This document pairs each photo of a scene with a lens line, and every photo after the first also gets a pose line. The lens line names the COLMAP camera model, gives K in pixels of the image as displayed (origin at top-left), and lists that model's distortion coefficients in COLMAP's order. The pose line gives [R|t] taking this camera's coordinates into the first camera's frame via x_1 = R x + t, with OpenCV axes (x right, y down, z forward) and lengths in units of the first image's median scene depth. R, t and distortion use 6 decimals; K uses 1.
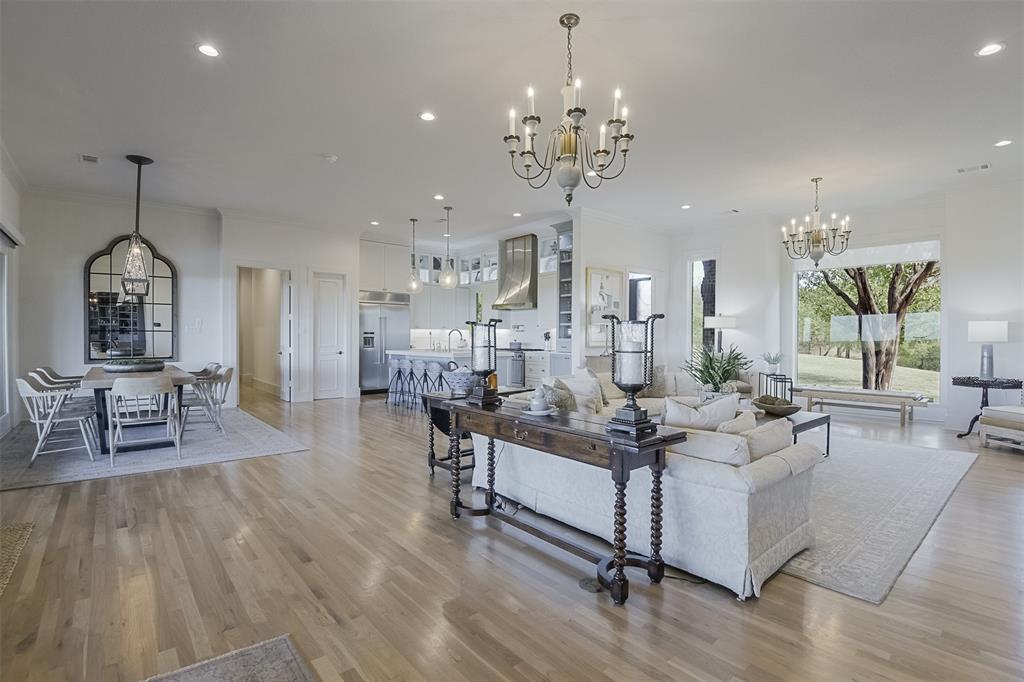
lens RADIAL K [[475.1, 0, 512.0], [0, 475.1, 341.0], [0, 0, 1]] dist [-0.001674, -0.000151]
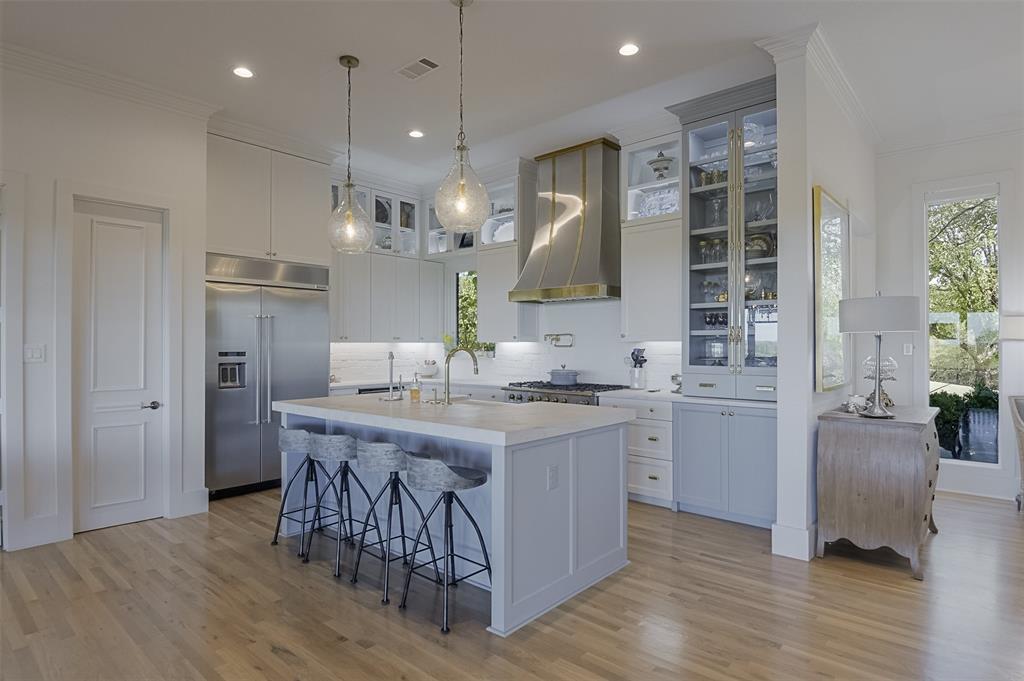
lens RADIAL K [[552.0, 0, 512.0], [0, 552.0, 340.5], [0, 0, 1]] dist [0.001042, -0.000525]
pose [[0.990328, -0.003576, 0.138702, -0.125159], [0.005579, 0.999886, -0.014053, -0.020887], [-0.138635, 0.014691, 0.990235, 0.489728]]
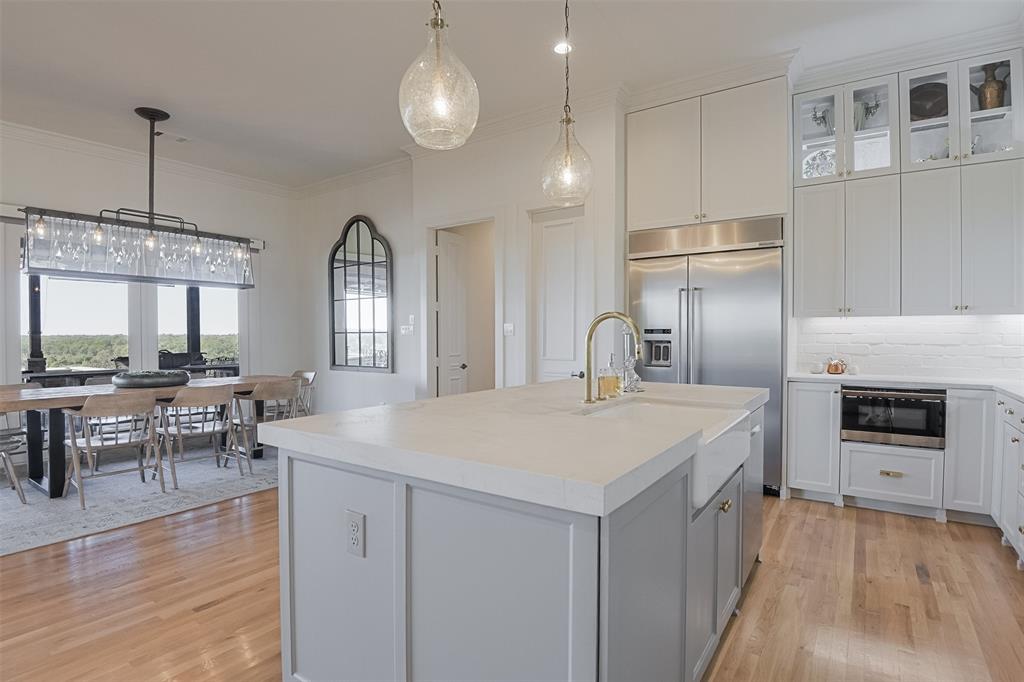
lens RADIAL K [[524.4, 0, 512.0], [0, 524.4, 341.0], [0, 0, 1]] dist [-0.018957, -0.000207]
pose [[0.259476, 0.008450, -0.965713, 0.110405], [-0.003865, 0.999963, 0.007711, -0.011336], [0.965742, 0.001732, 0.259499, 0.789057]]
